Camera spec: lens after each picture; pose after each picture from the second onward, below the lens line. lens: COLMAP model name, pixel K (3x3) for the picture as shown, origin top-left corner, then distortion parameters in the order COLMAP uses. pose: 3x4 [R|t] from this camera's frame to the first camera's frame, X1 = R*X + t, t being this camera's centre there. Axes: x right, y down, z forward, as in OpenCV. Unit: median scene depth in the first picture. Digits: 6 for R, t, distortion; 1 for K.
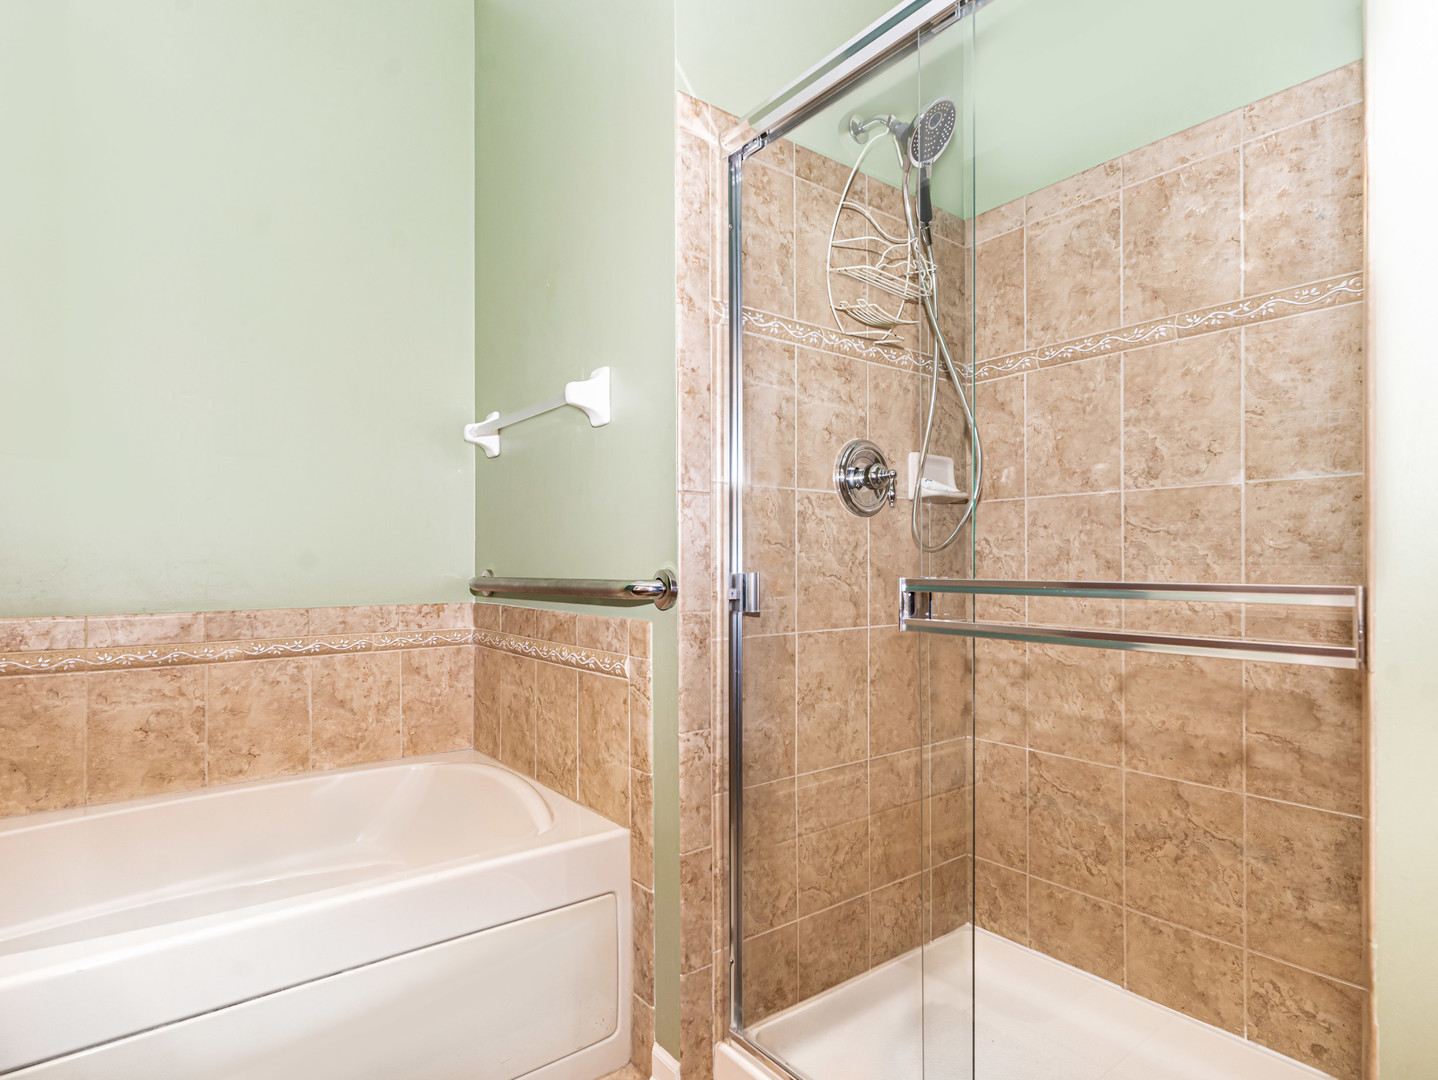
lens RADIAL K [[780.4, 0, 708.8], [0, 780.4, 562.7], [0, 0, 1]] dist [-0.002590, 0.001691]
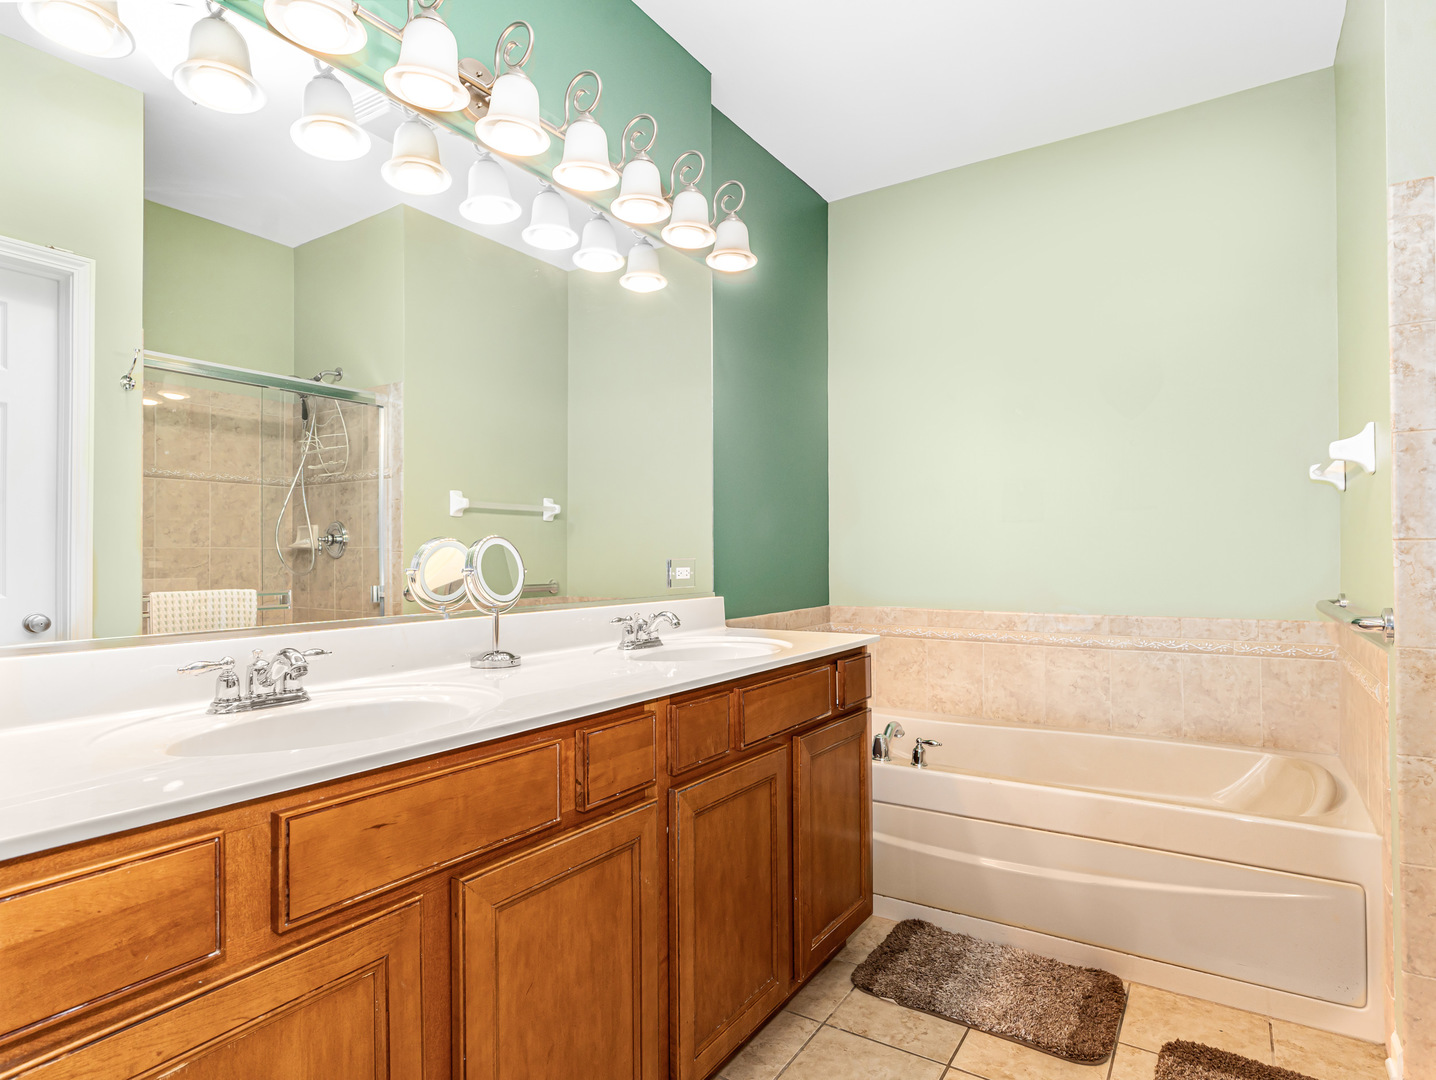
lens RADIAL K [[805.9, 0, 717.3], [0, 805.9, 544.9], [0, 0, 1]] dist [0.003529, 0.000380]
pose [[0.341580, -0.012933, -0.939764, 0.533146], [0.003956, 0.999916, -0.012323, -0.053793], [0.939844, 0.000492, 0.341602, -0.235841]]
